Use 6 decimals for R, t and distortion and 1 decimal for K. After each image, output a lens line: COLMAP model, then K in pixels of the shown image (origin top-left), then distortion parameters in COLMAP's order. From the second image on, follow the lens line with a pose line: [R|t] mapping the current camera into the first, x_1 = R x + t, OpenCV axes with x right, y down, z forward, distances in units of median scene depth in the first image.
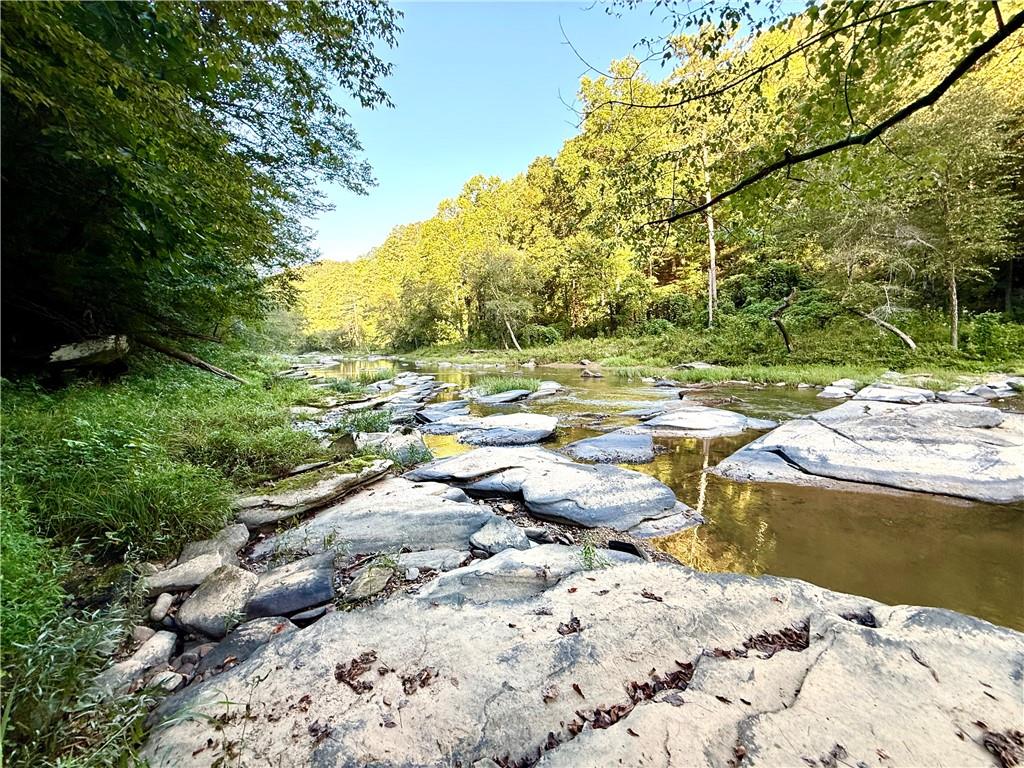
lens RADIAL K [[407.0, 0, 509.7], [0, 407.0, 384.3], [0, 0, 1]] dist [0.000079, 0.000315]
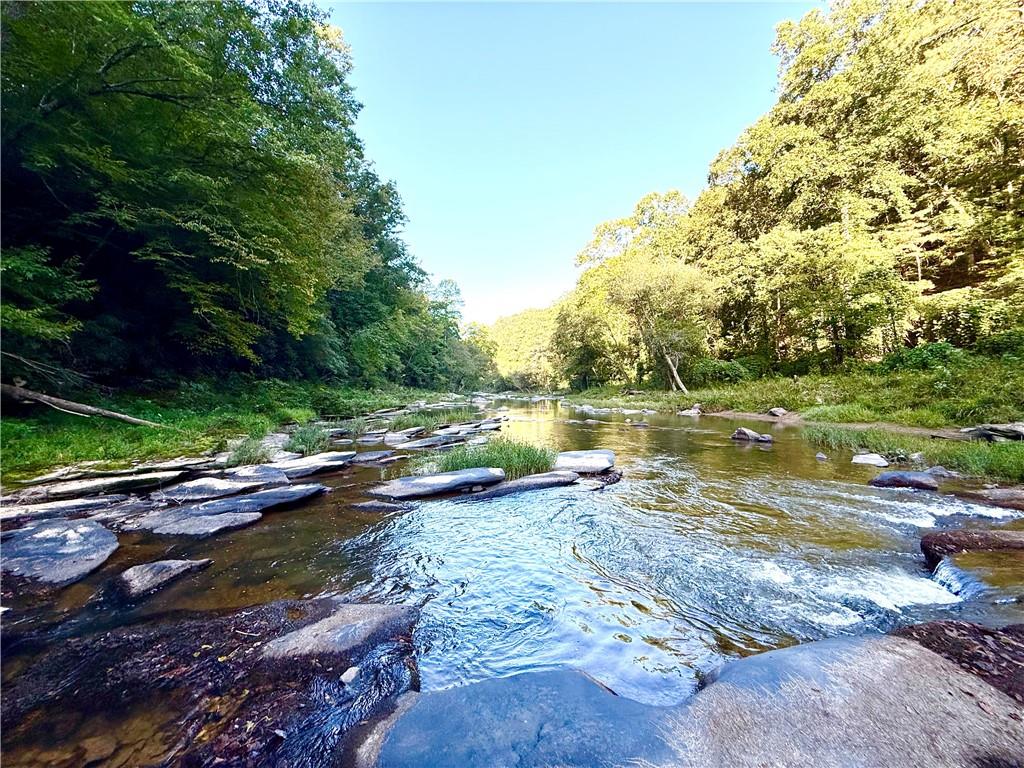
lens RADIAL K [[407.0, 0, 510.3], [0, 407.0, 383.7], [0, 0, 1]] dist [0.000079, 0.000315]
pose [[0.885280, 0.007116, -0.465003, 0.100969], [-0.054371, 0.994610, -0.088292, -0.016950], [0.461868, 0.103446, 0.880895, 0.207736]]
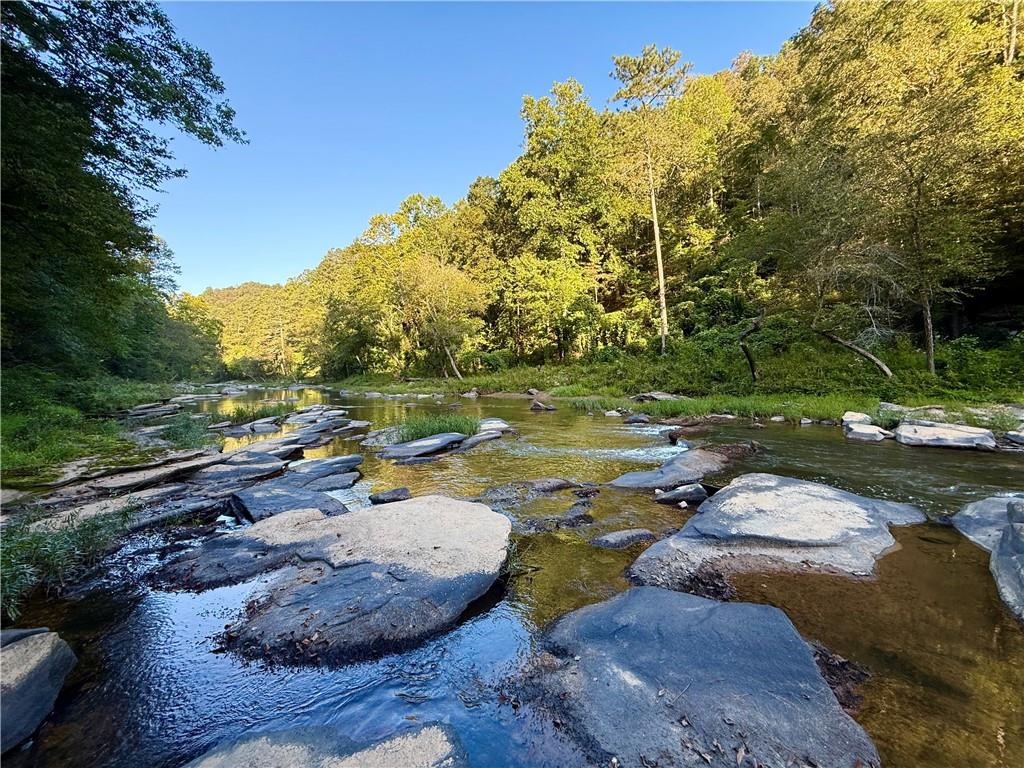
lens RADIAL K [[407.0, 0, 510.0], [0, 407.0, 384.5], [0, 0, 1]] dist [0.000079, 0.000315]
pose [[0.990497, -0.000130, 0.137536, 0.011084], [0.009876, 0.997486, -0.070179, -0.007048], [-0.137181, 0.070870, 0.988007, 0.108410]]
